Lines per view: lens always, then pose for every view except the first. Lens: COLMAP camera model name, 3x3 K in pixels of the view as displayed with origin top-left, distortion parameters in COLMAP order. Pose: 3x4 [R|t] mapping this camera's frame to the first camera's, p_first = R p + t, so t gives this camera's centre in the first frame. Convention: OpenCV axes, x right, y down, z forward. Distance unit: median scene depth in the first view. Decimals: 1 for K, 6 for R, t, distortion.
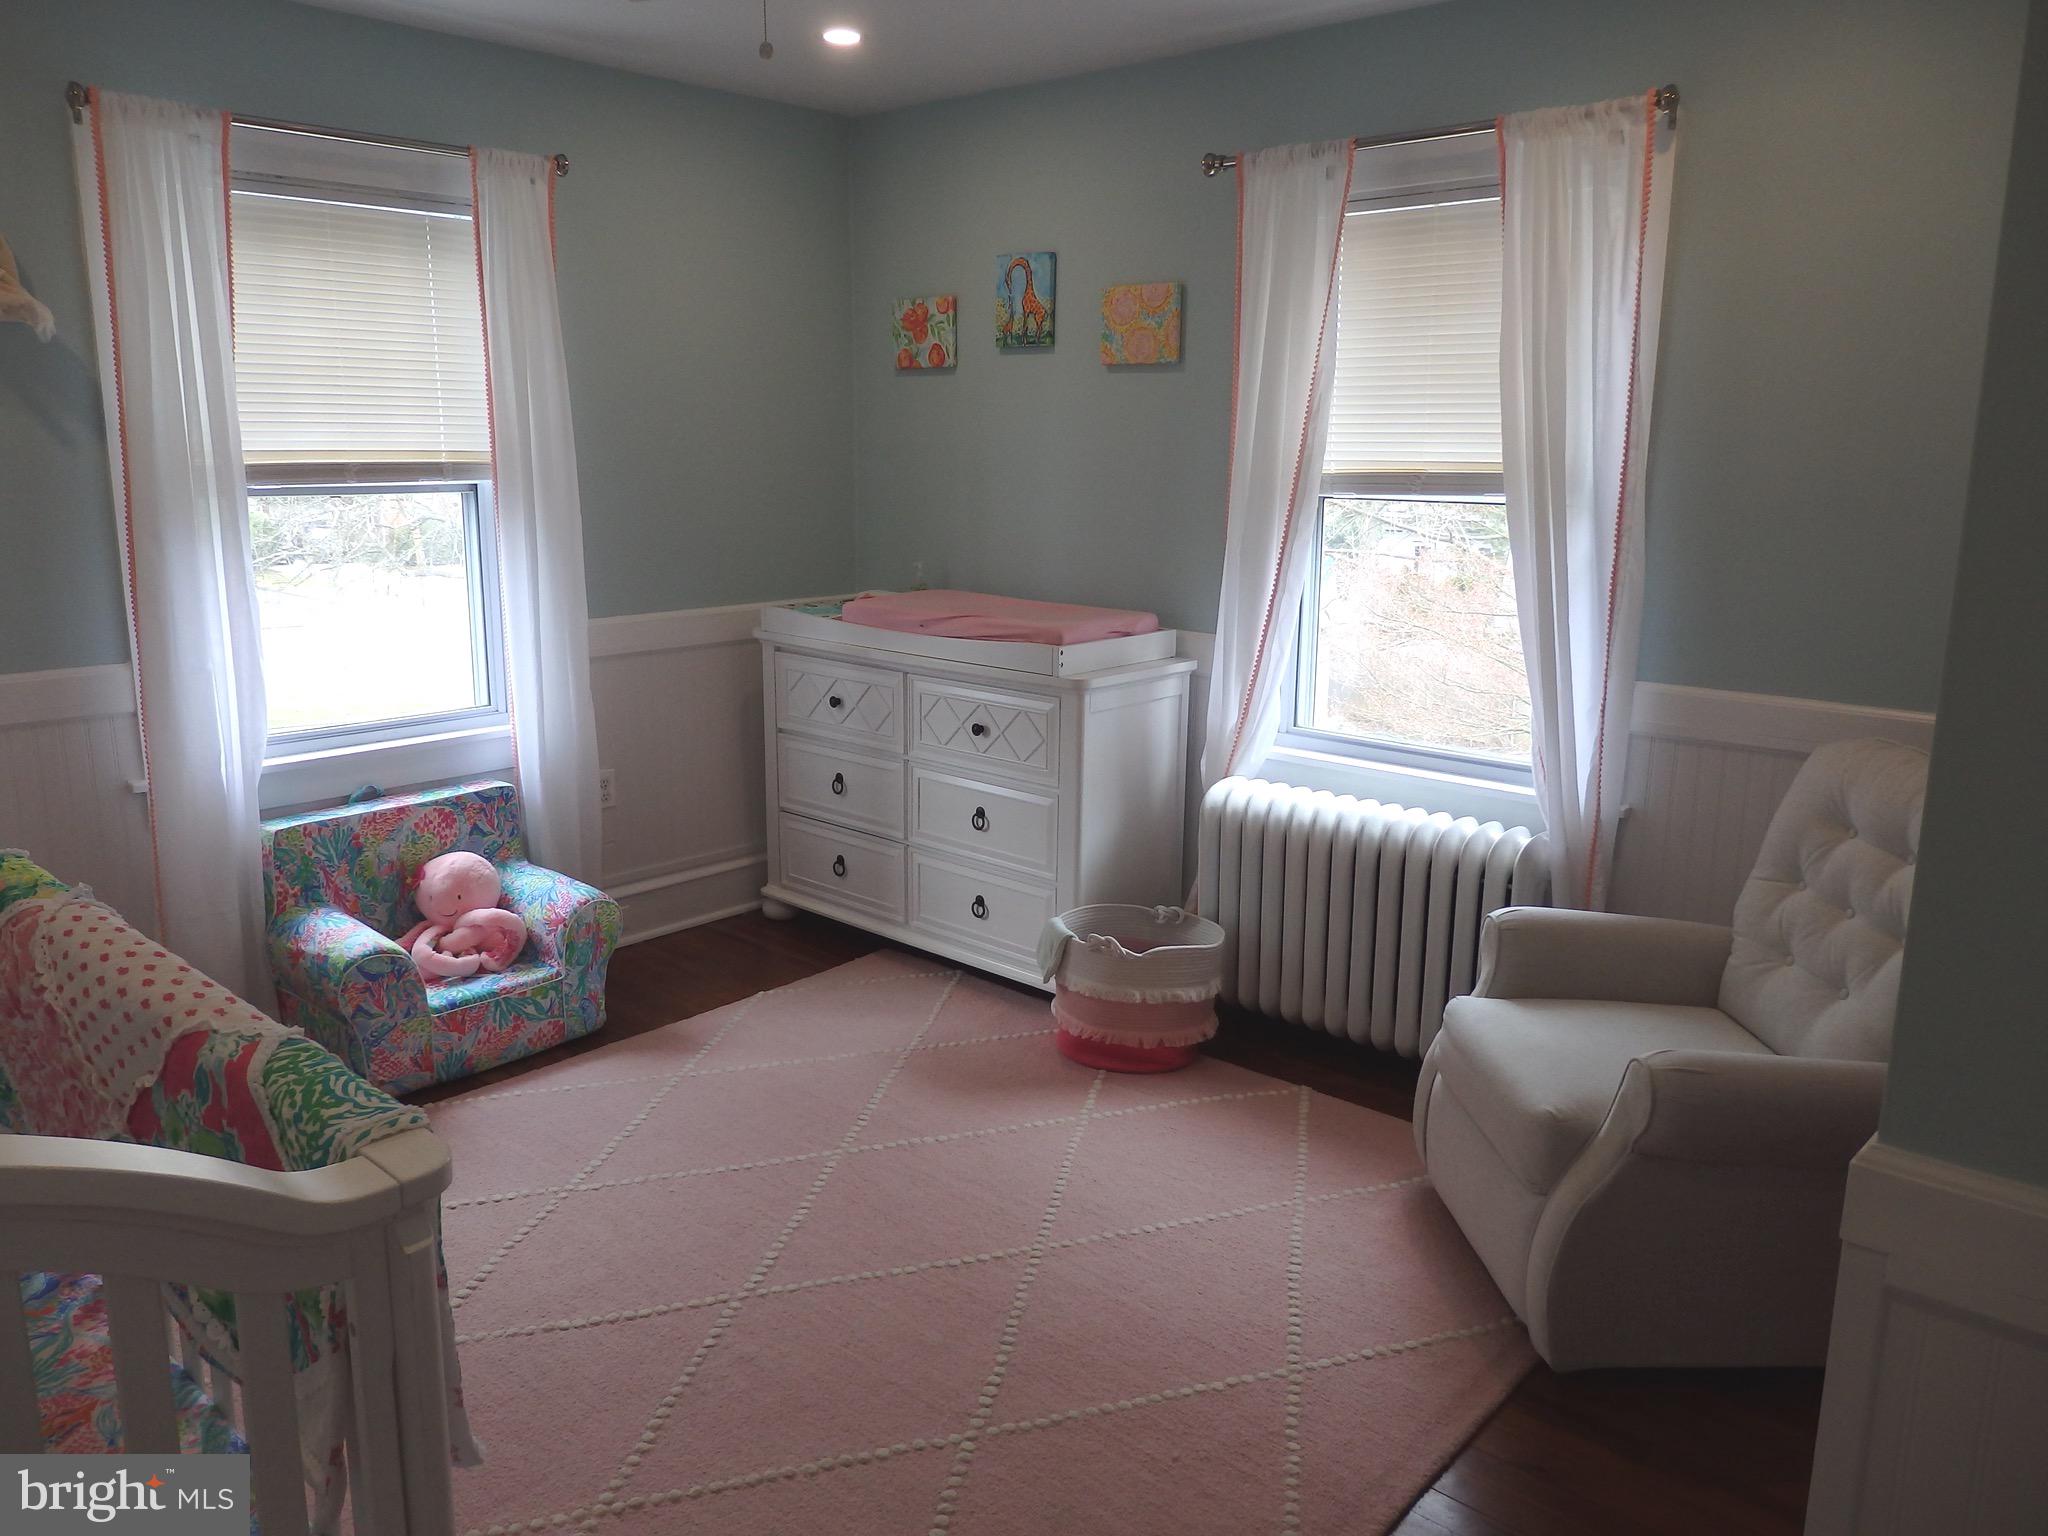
lens RADIAL K [[1503.3, 0, 1017.3], [0, 1503.3, 761.0], [0, 0, 1]] dist [-0.002535, -0.002737]
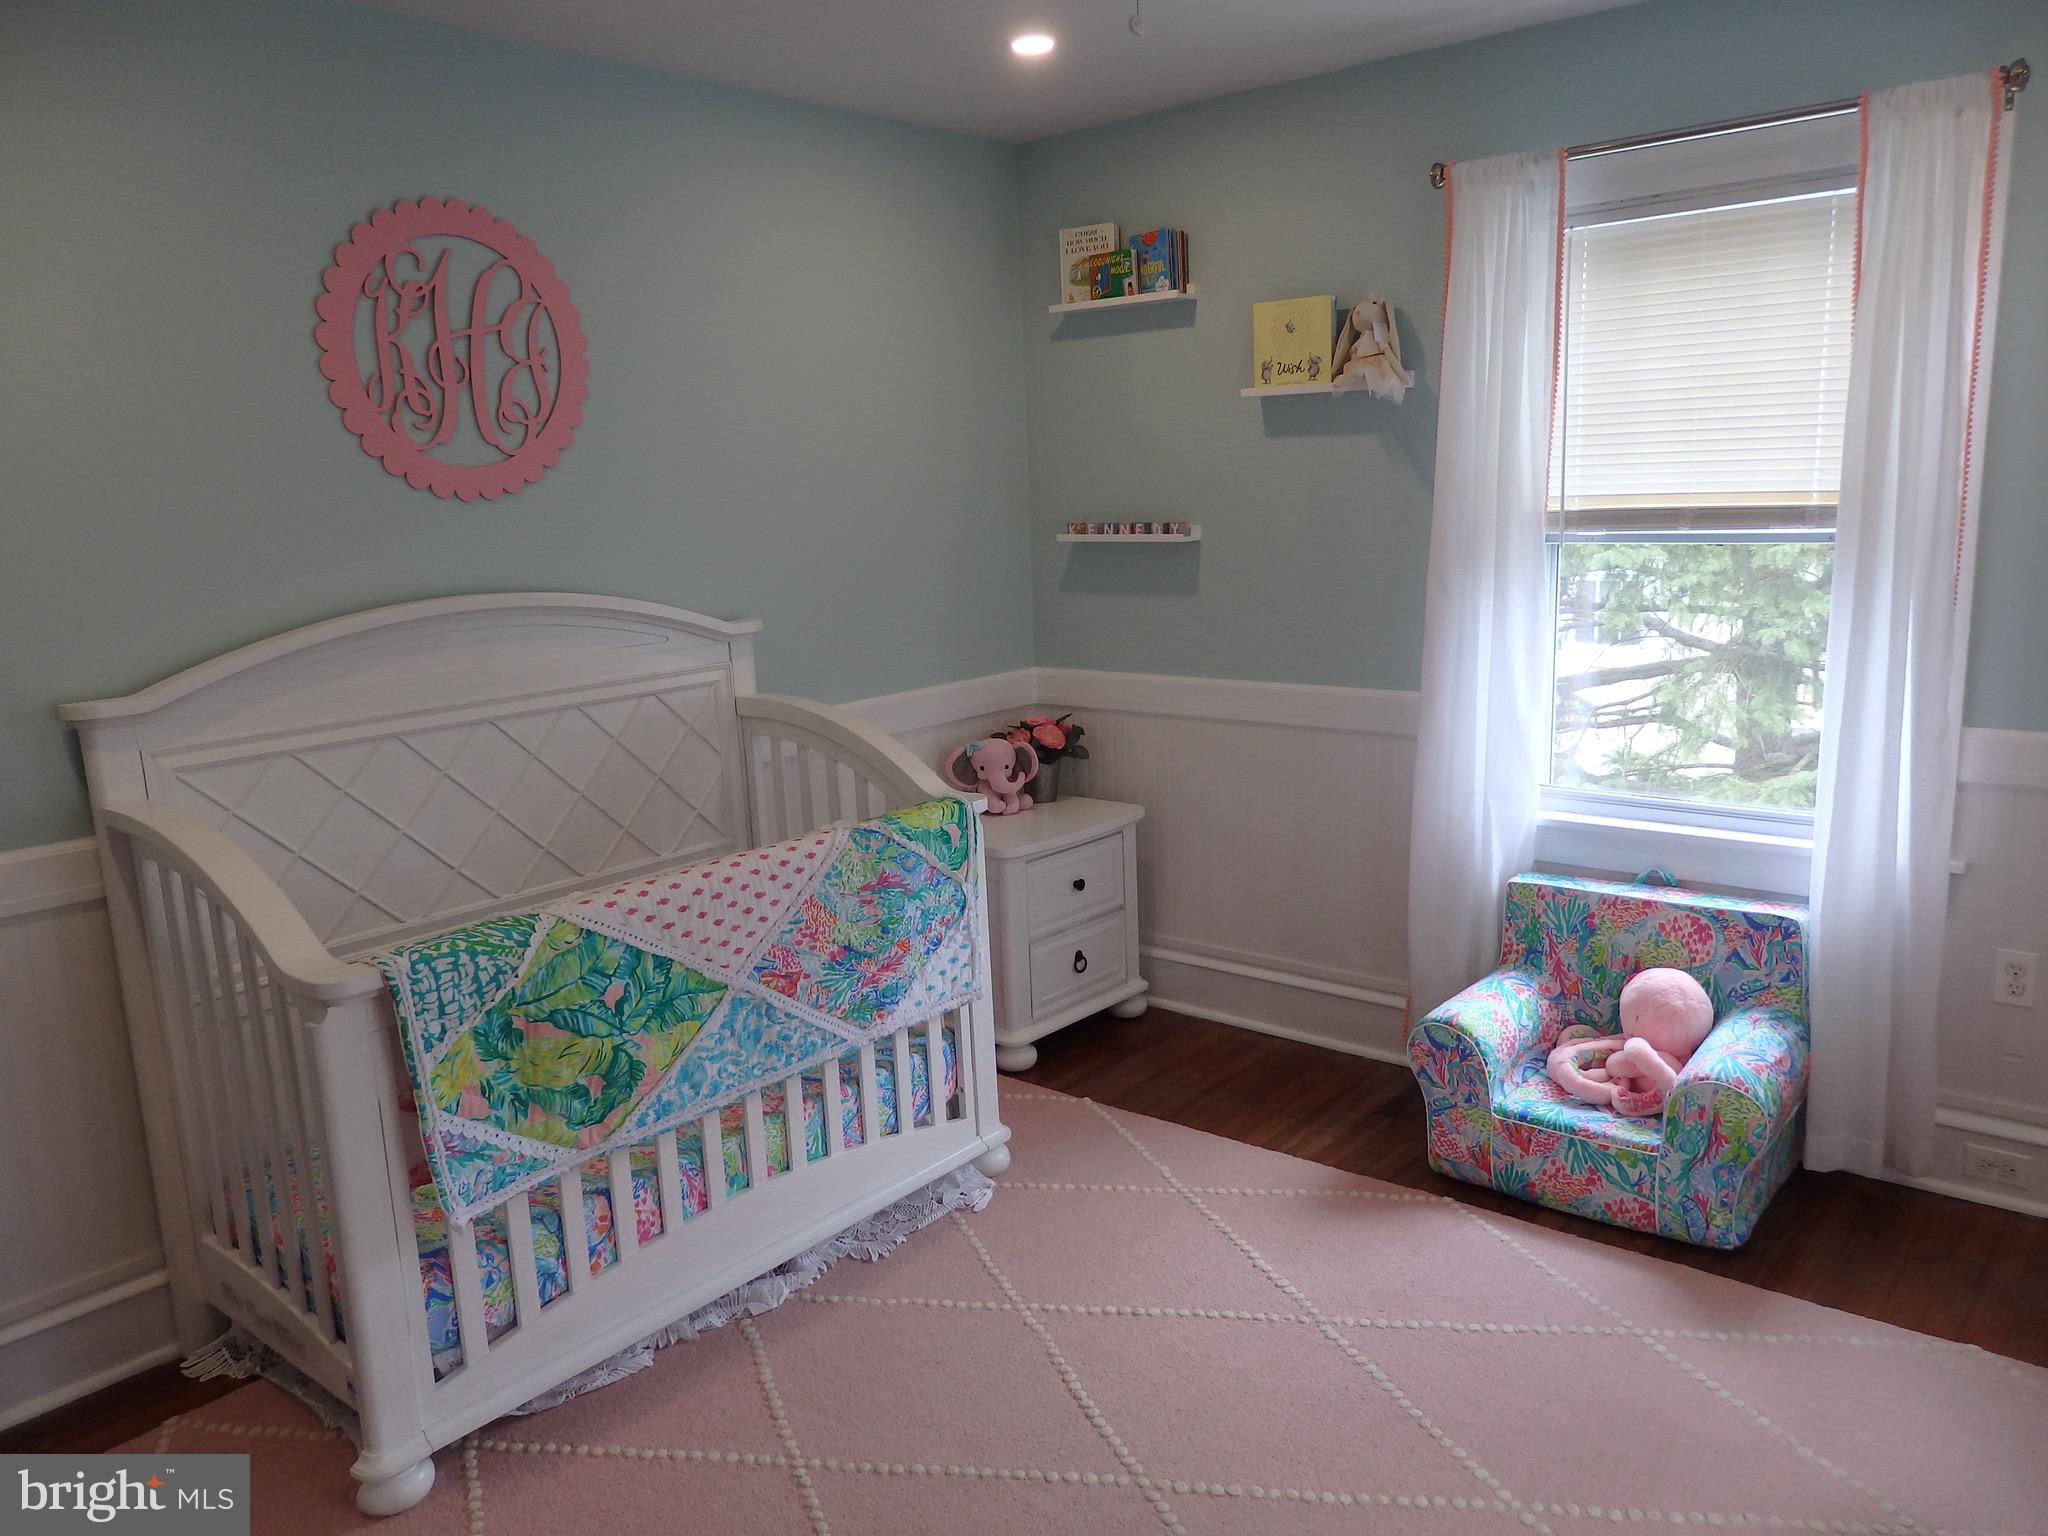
lens RADIAL K [[1503.3, 0, 1018.8], [0, 1503.3, 773.0], [0, 0, 1]] dist [-0.002535, -0.002737]
pose [[0.040540, 0.178002, -0.983195, 0.431524], [-0.174346, 0.970168, 0.168455, -0.127639], [0.983850, 0.164587, 0.070365, 0.578979]]
